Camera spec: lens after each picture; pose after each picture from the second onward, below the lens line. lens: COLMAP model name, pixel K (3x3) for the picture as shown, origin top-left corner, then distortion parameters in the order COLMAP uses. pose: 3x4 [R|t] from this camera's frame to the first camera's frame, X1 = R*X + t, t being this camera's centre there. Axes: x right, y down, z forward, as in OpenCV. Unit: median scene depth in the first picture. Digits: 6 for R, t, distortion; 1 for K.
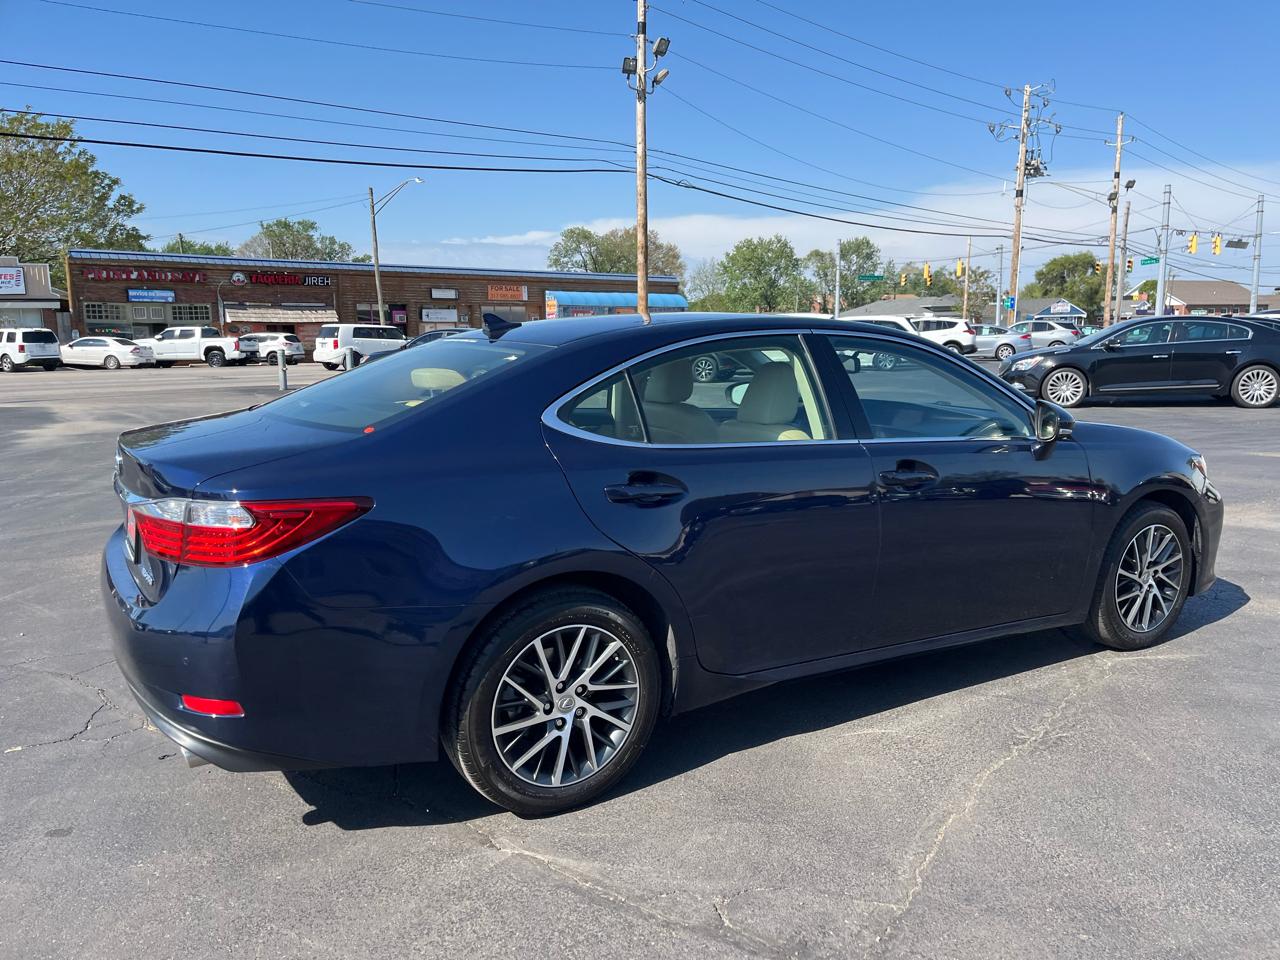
lens RADIAL K [[968.4, 0, 653.6], [0, 968.4, 492.3], [0, 0, 1]] dist [0.060749, -0.076729]
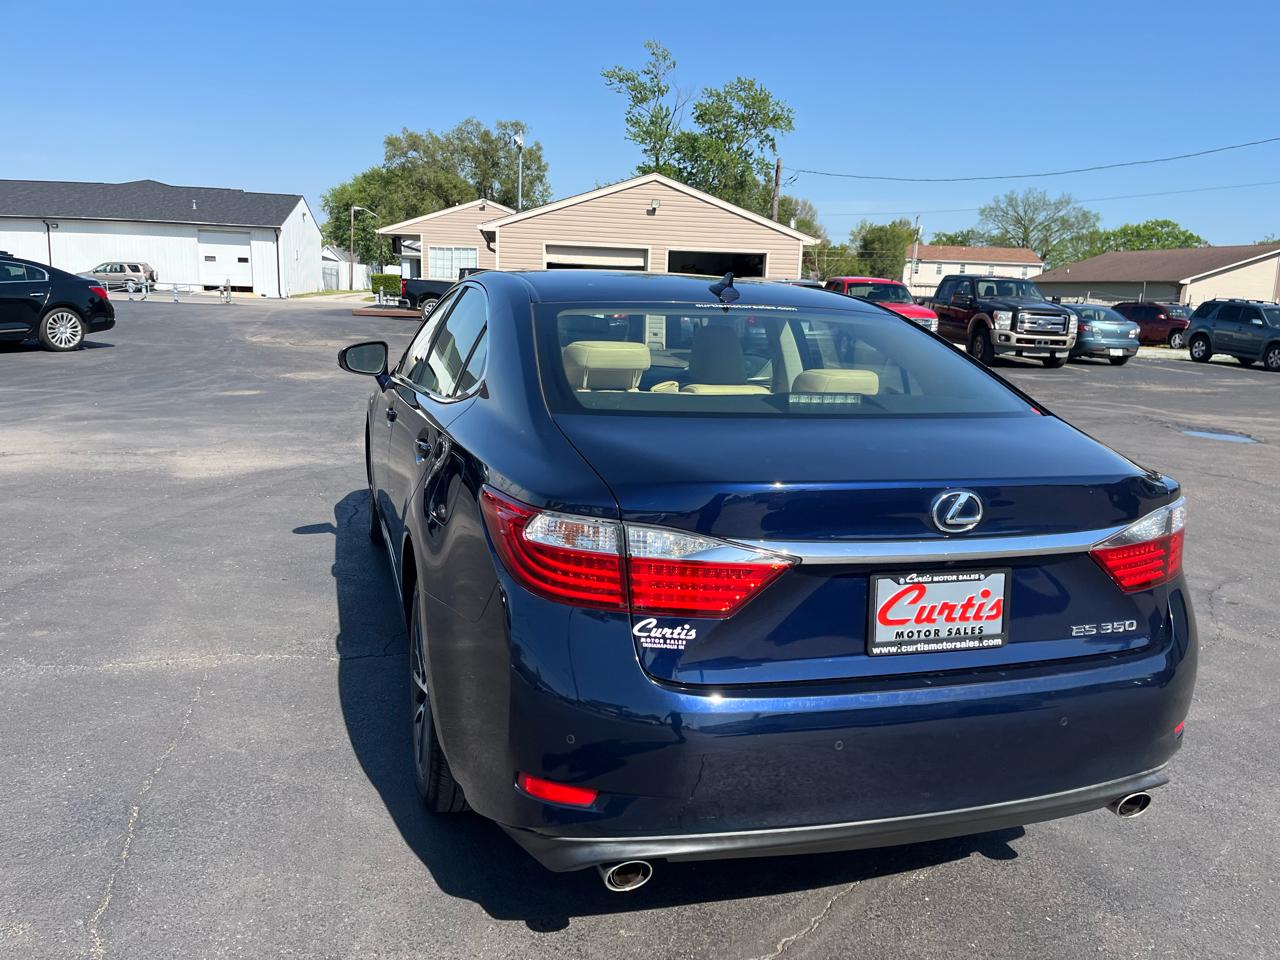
lens RADIAL K [[968.4, 0, 649.5], [0, 968.4, 491.3], [0, 0, 1]] dist [0.060749, -0.076729]
pose [[0.242609, -0.178944, 0.953478, -0.112758], [0.118880, 0.980918, 0.153845, -0.015400], [-0.962813, 0.076025, 0.259252, 0.097403]]
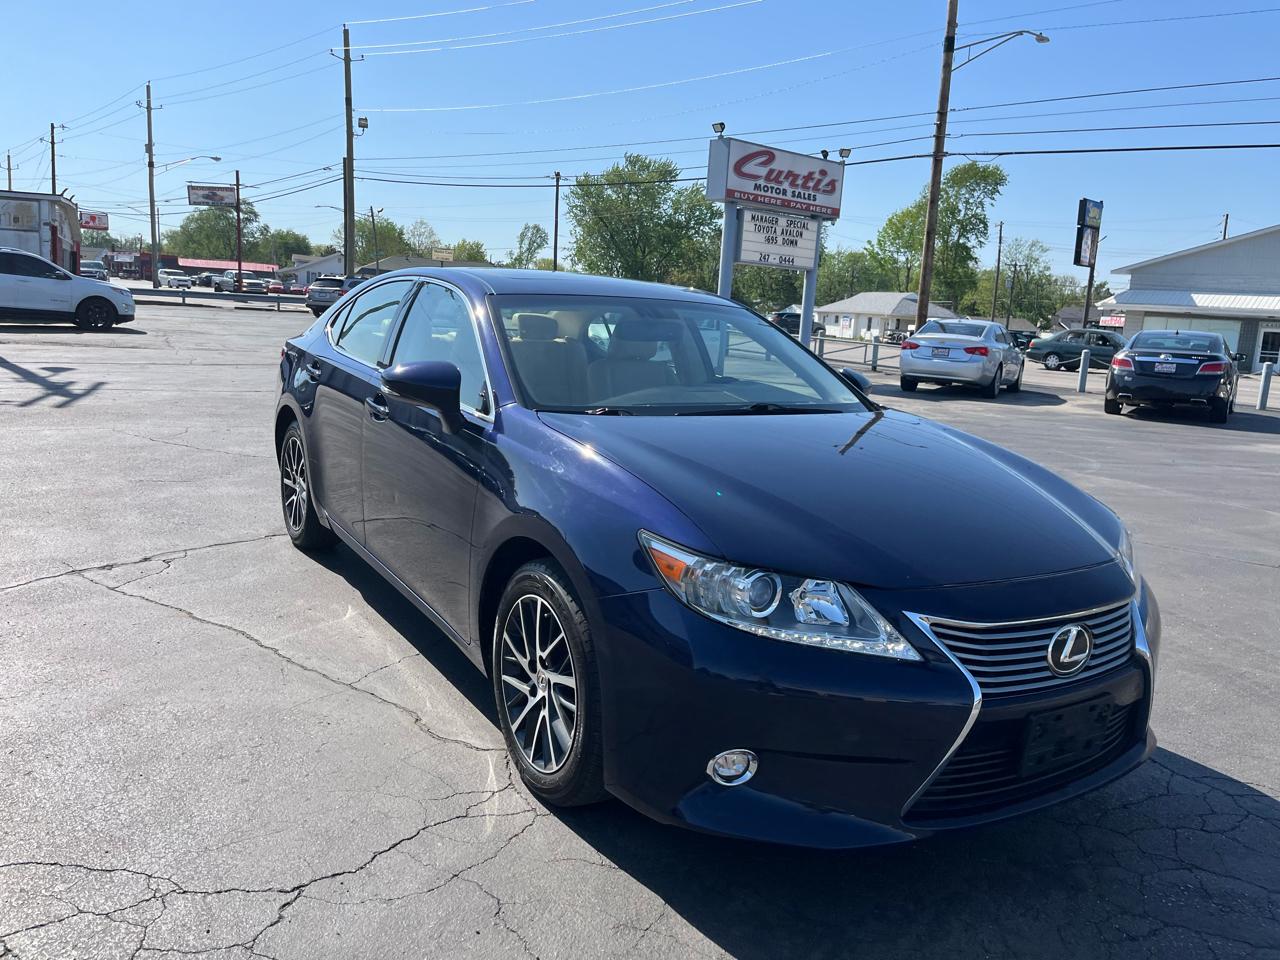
lens RADIAL K [[970.8, 0, 650.5], [0, 970.8, 479.5], [0, 0, 1]] dist [0.045084, -0.041740]
pose [[0.012450, 0.182691, -0.983092, 0.152740], [-0.225605, 0.958330, 0.175232, -0.022469], [0.974139, 0.219609, 0.053148, 0.140851]]
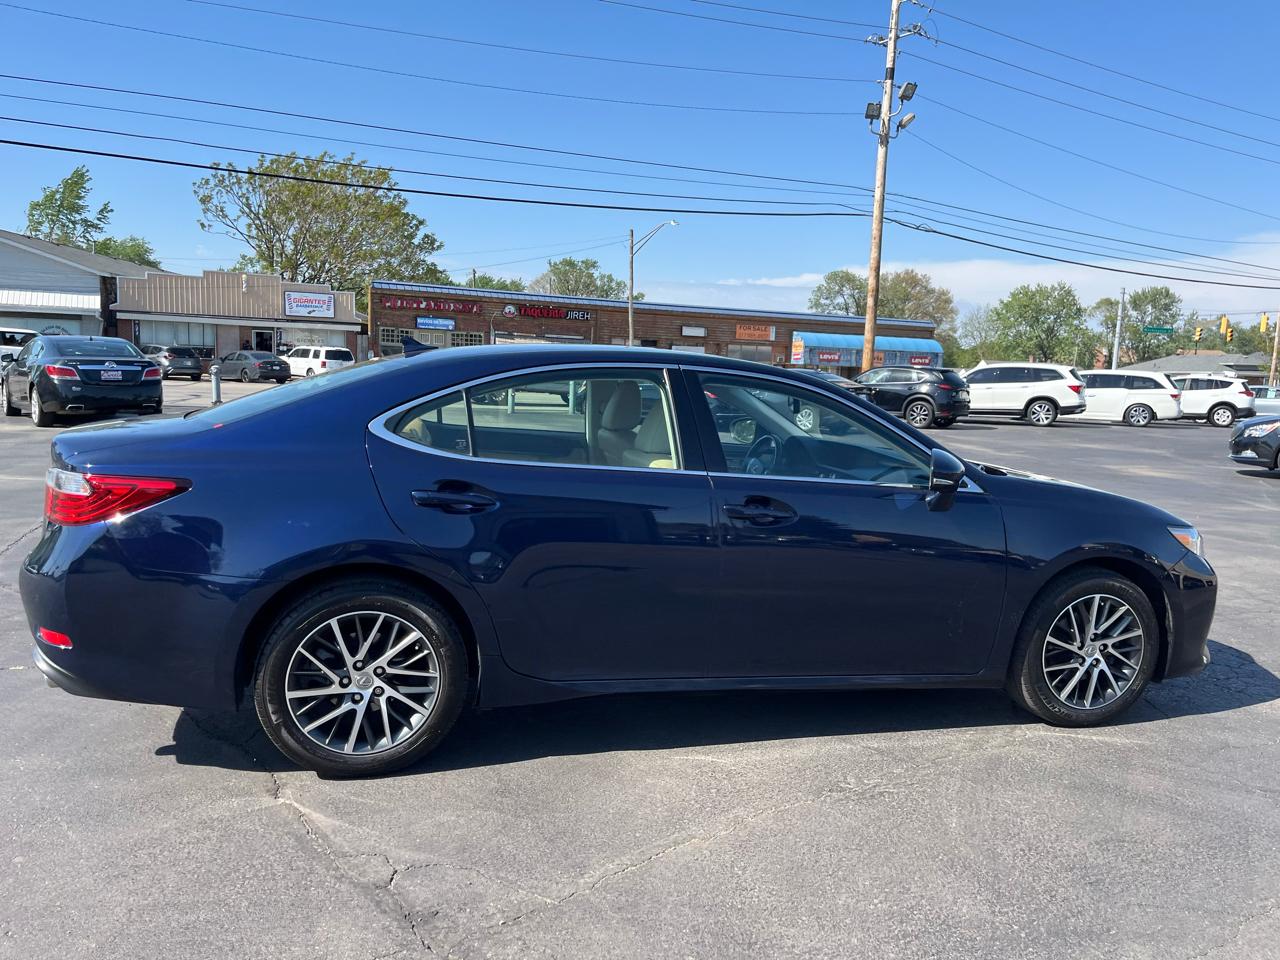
lens RADIAL K [[968.4, 0, 654.0], [0, 968.4, 489.2], [0, 0, 1]] dist [0.060749, -0.076729]
pose [[0.963169, 0.079591, -0.256848, 0.046301], [-0.090646, 0.995386, -0.031473, 0.000242], [0.253158, 0.053596, 0.965939, -0.001101]]
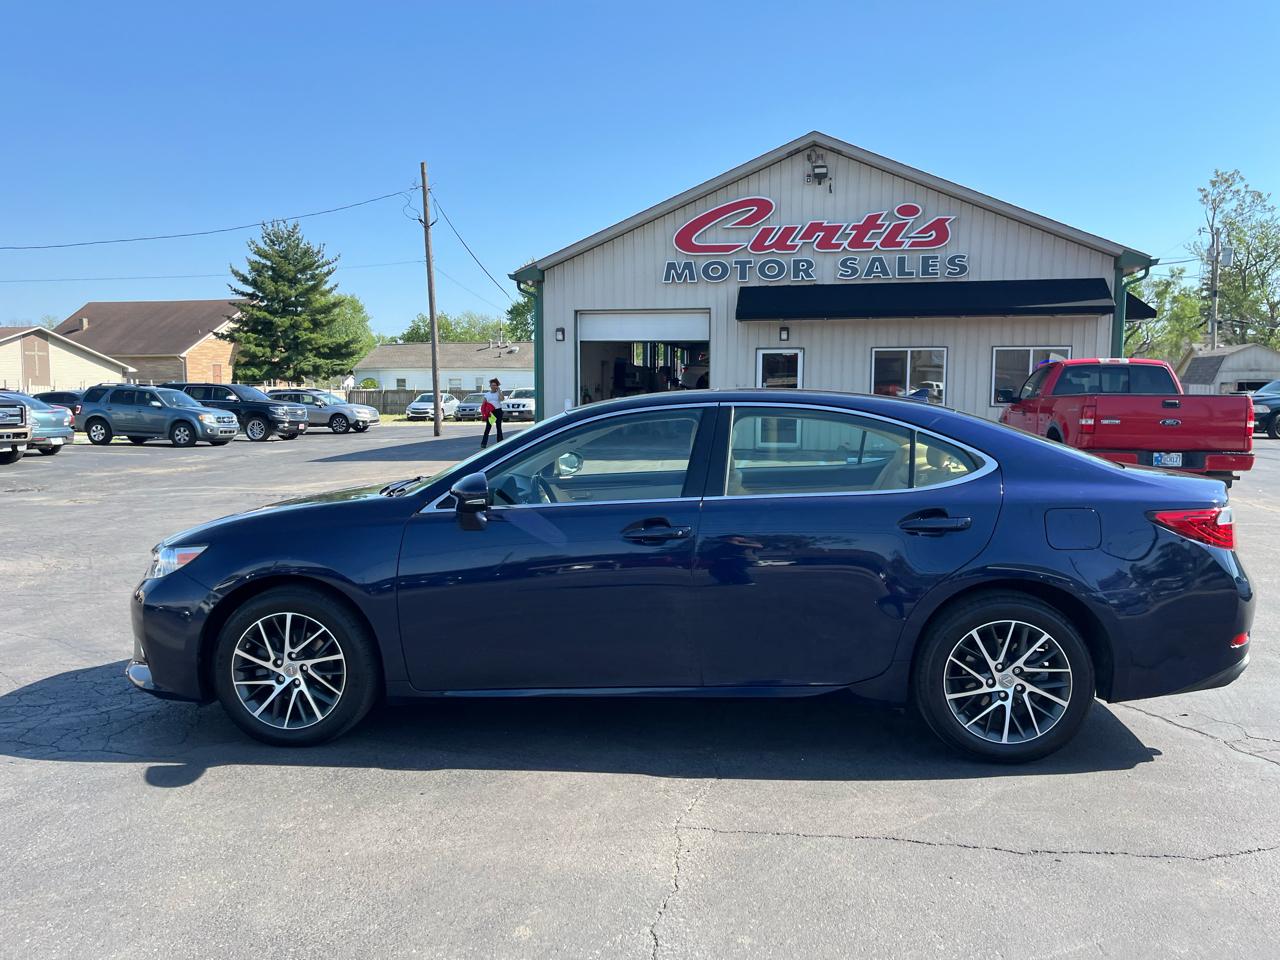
lens RADIAL K [[968.4, 0, 652.0], [0, 968.4, 474.5], [0, 0, 1]] dist [0.060749, -0.076729]
pose [[-0.802689, -0.040134, 0.595045, -0.074698], [0.105004, 0.972637, 0.207248, -0.043026], [-0.587081, 0.228838, -0.776511, 0.254722]]
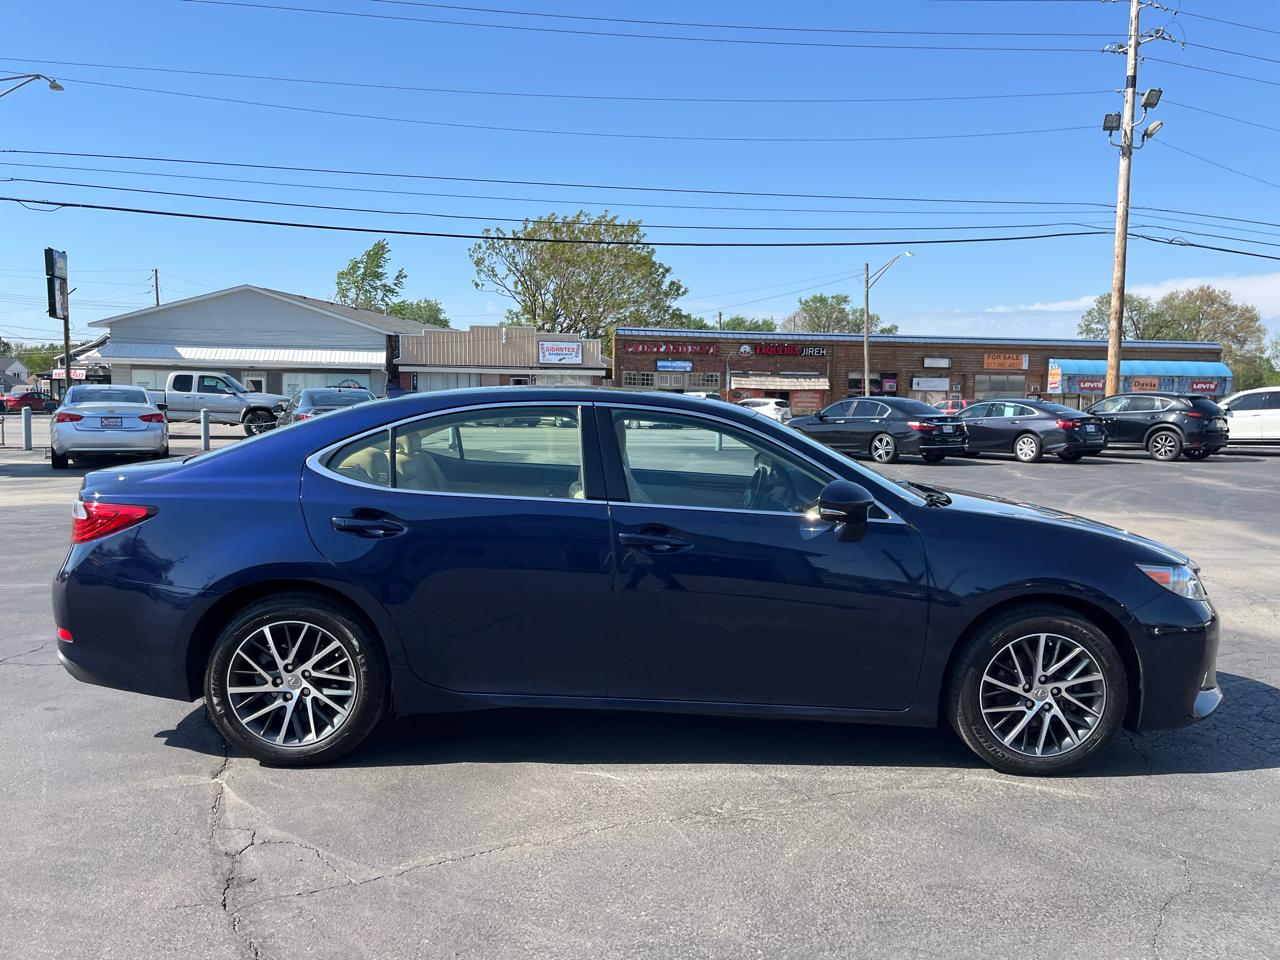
lens RADIAL K [[968.4, 0, 652.8], [0, 968.4, 479.5], [0, 0, 1]] dist [0.060749, -0.076729]
pose [[0.862042, 0.062797, -0.502931, 0.088391], [-0.103384, 0.993218, -0.053188, -0.002827], [0.496180, 0.097845, 0.862689, 0.008221]]
